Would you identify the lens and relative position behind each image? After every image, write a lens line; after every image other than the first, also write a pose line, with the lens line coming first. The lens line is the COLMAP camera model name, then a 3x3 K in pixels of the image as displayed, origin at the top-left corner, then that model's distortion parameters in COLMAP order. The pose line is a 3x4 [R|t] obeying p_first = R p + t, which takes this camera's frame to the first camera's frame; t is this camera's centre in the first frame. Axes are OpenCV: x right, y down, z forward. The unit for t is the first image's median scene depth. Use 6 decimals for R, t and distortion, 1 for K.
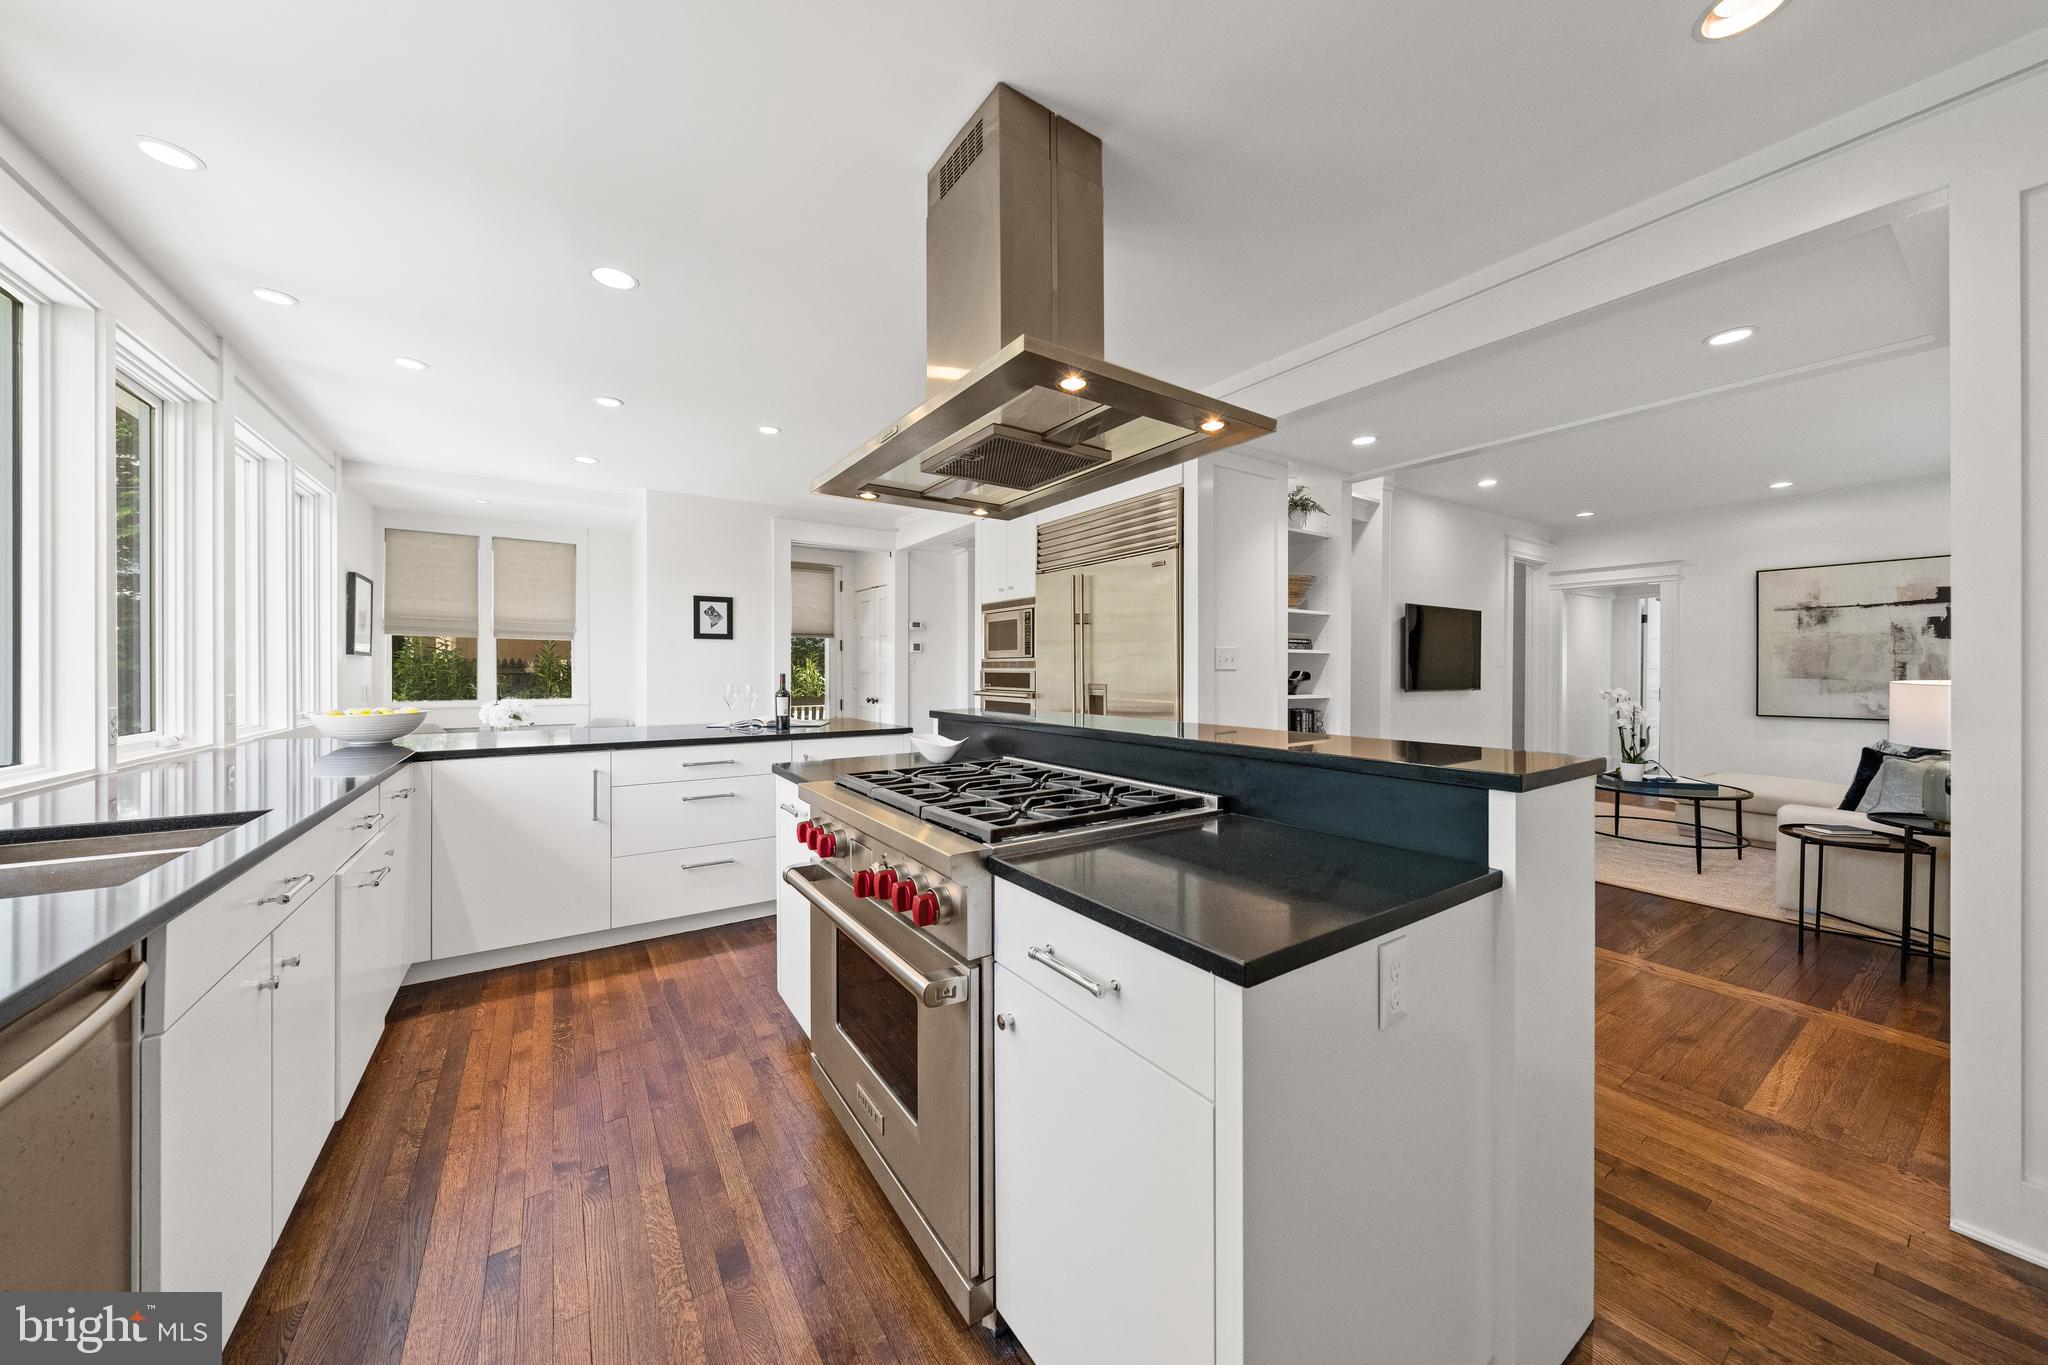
lens RADIAL K [[699.1, 0, 1019.9], [0, 699.1, 671.8], [0, 0, 1]] dist [-0.001641, -0.000170]
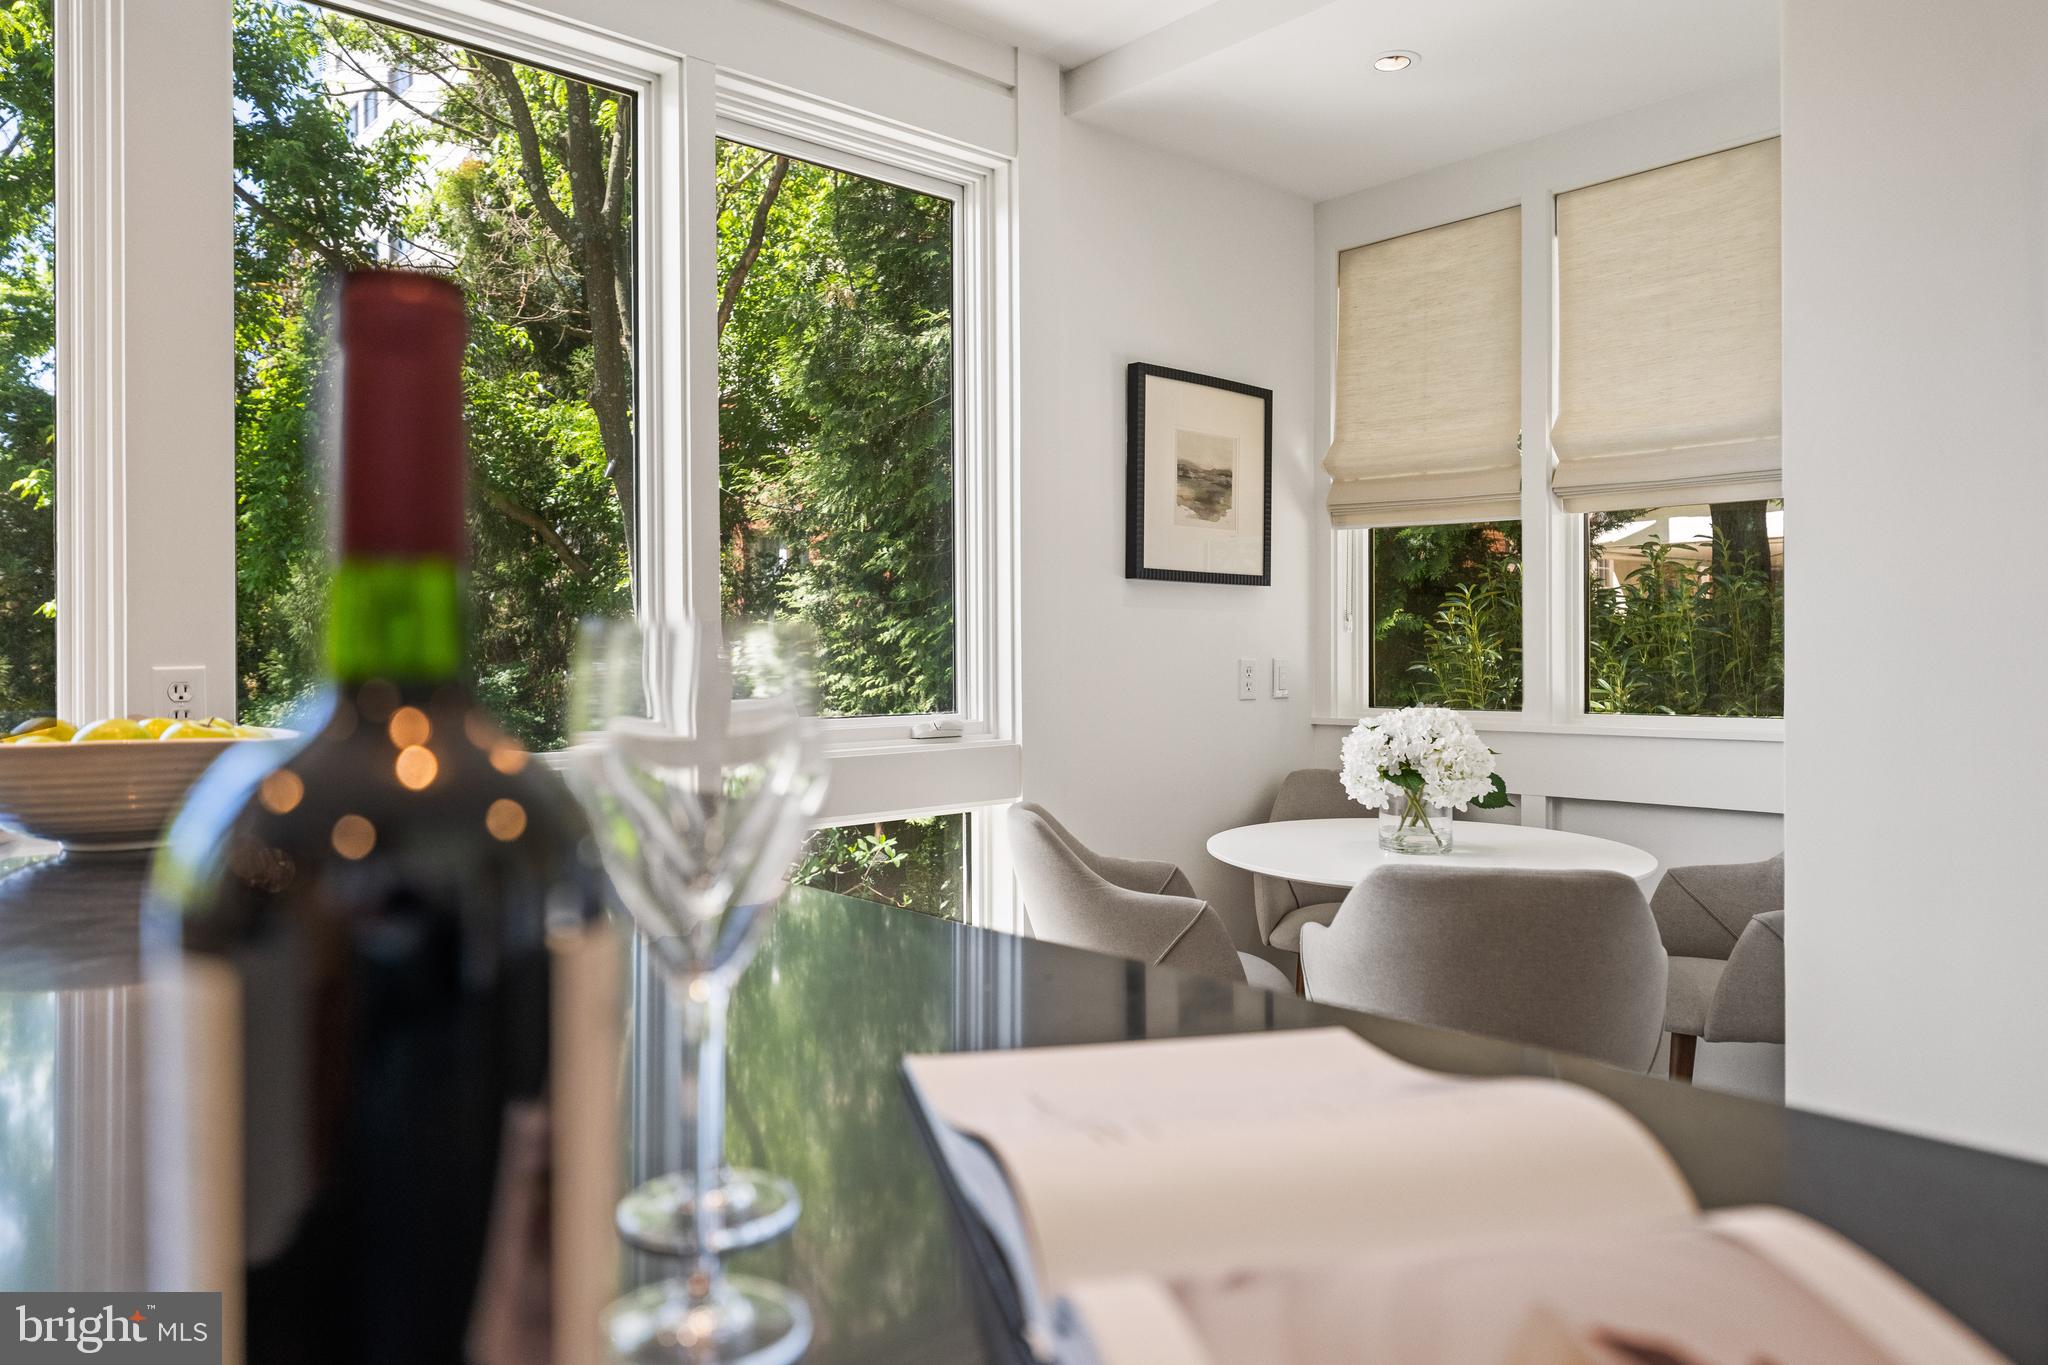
lens RADIAL K [[1374.8, 0, 1028.2], [0, 1374.8, 676.0], [0, 0, 1]] dist [0.002964, -0.001304]
pose [[0.118511, 0.016697, -0.992812, -0.173446], [0.002953, 0.999848, 0.017168, 0.014001], [0.992948, -0.004966, 0.118444, 0.717132]]
